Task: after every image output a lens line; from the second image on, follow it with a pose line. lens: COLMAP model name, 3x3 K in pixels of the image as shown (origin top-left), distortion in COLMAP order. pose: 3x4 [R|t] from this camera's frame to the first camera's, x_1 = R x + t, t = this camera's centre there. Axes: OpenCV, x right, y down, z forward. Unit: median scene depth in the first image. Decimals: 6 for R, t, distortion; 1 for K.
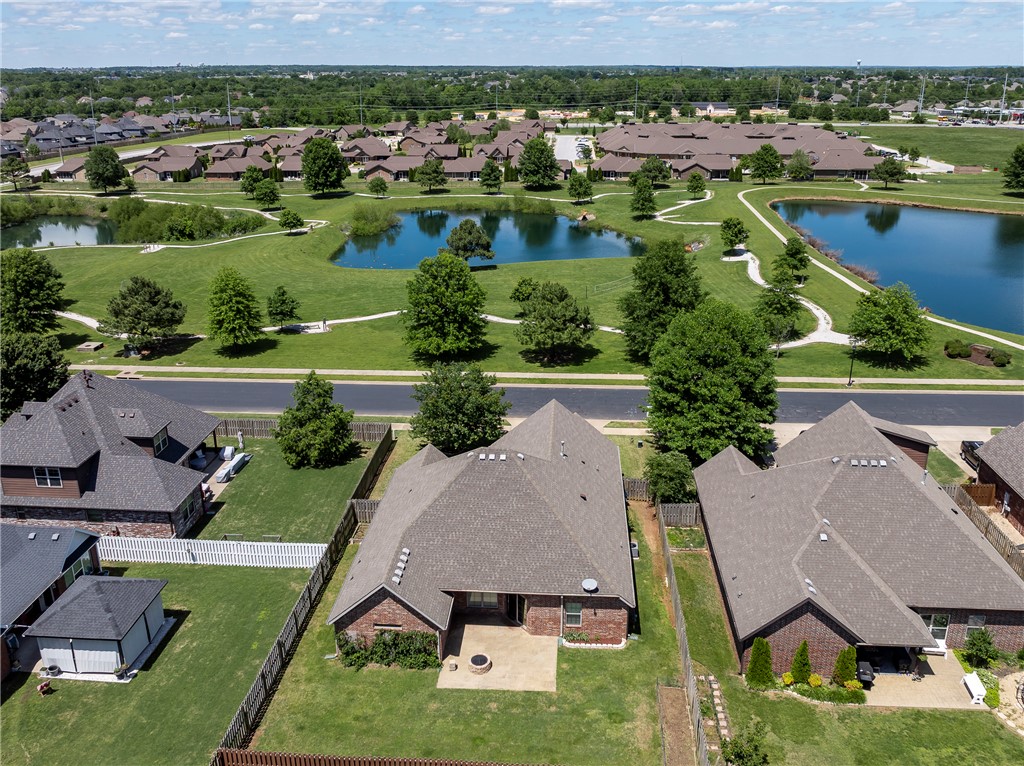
lens RADIAL K [[825.5, 0, 512.9], [0, 825.5, 334.4], [0, 0, 1]] dist [-0.026046, 0.004798]
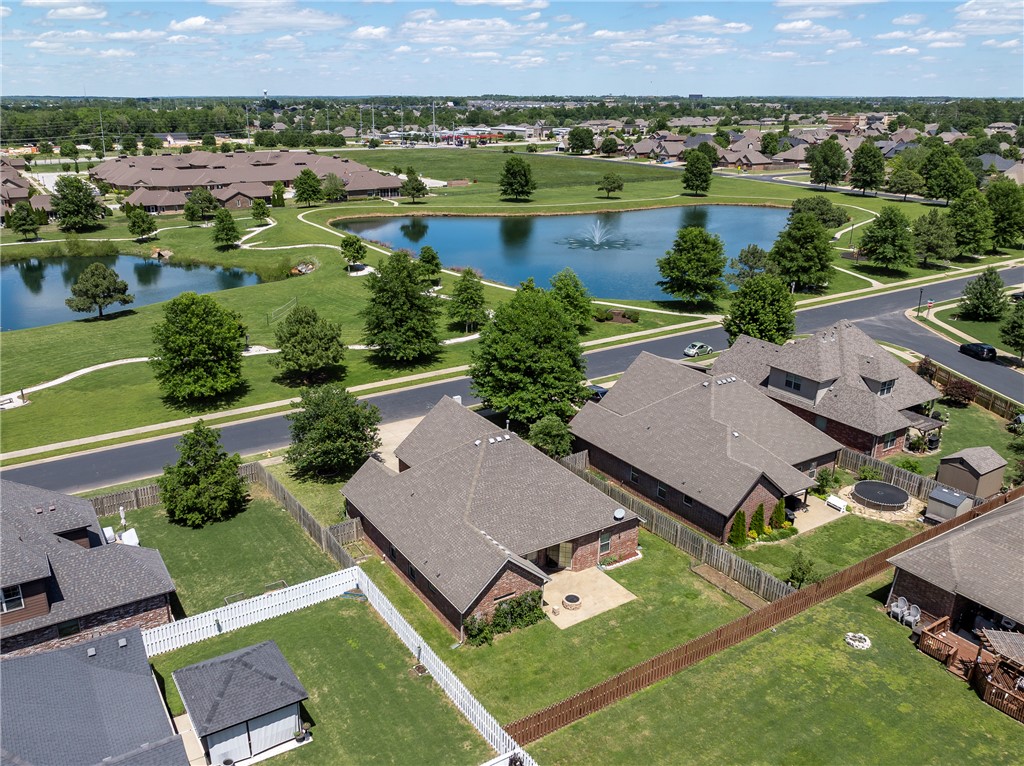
lens RADIAL K [[816.8, 0, 465.8], [0, 816.8, 383.0], [0, 0, 1]] dist [-0.026719, 0.001674]
pose [[0.816480, -0.185232, 0.546854, -0.337304], [0.172320, 0.982151, 0.075396, -0.010037], [-0.551059, 0.032675, 0.833826, 0.044731]]
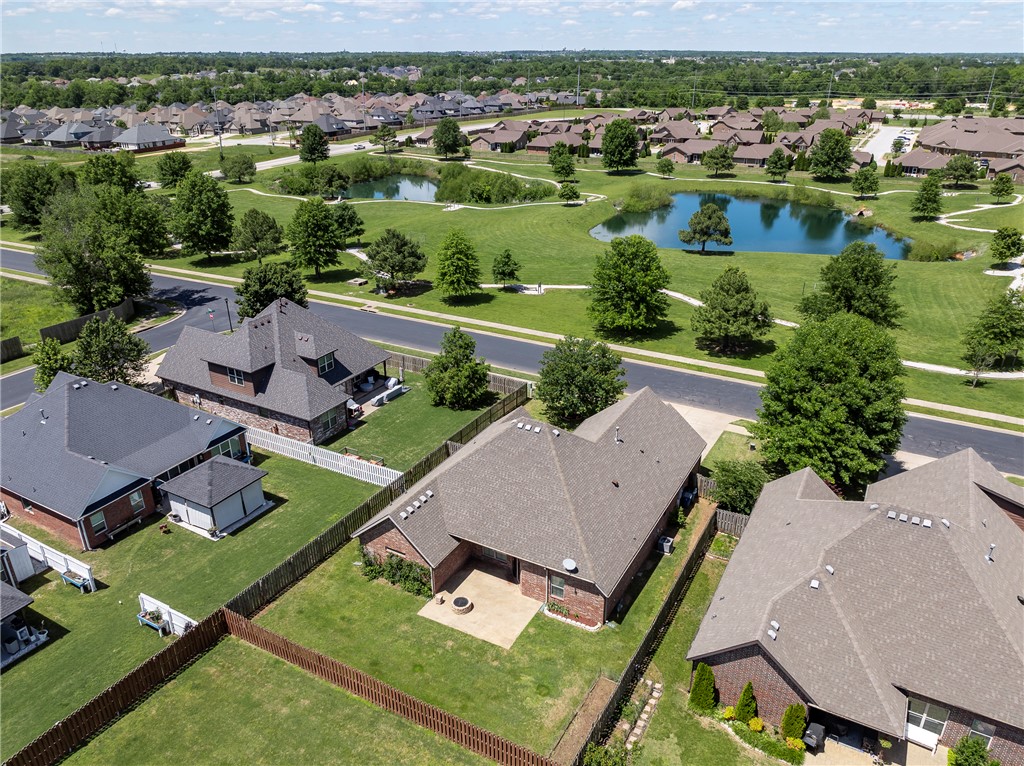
lens RADIAL K [[734.4, 0, 512.0], [0, 734.4, 383.0], [0, 0, 1]] dist [-0.024862, 0.006828]
pose [[0.906757, 0.173855, -0.384144, 0.158712], [-0.130275, 0.981979, 0.136913, -0.018201], [0.401024, -0.074103, 0.913065, 0.064562]]
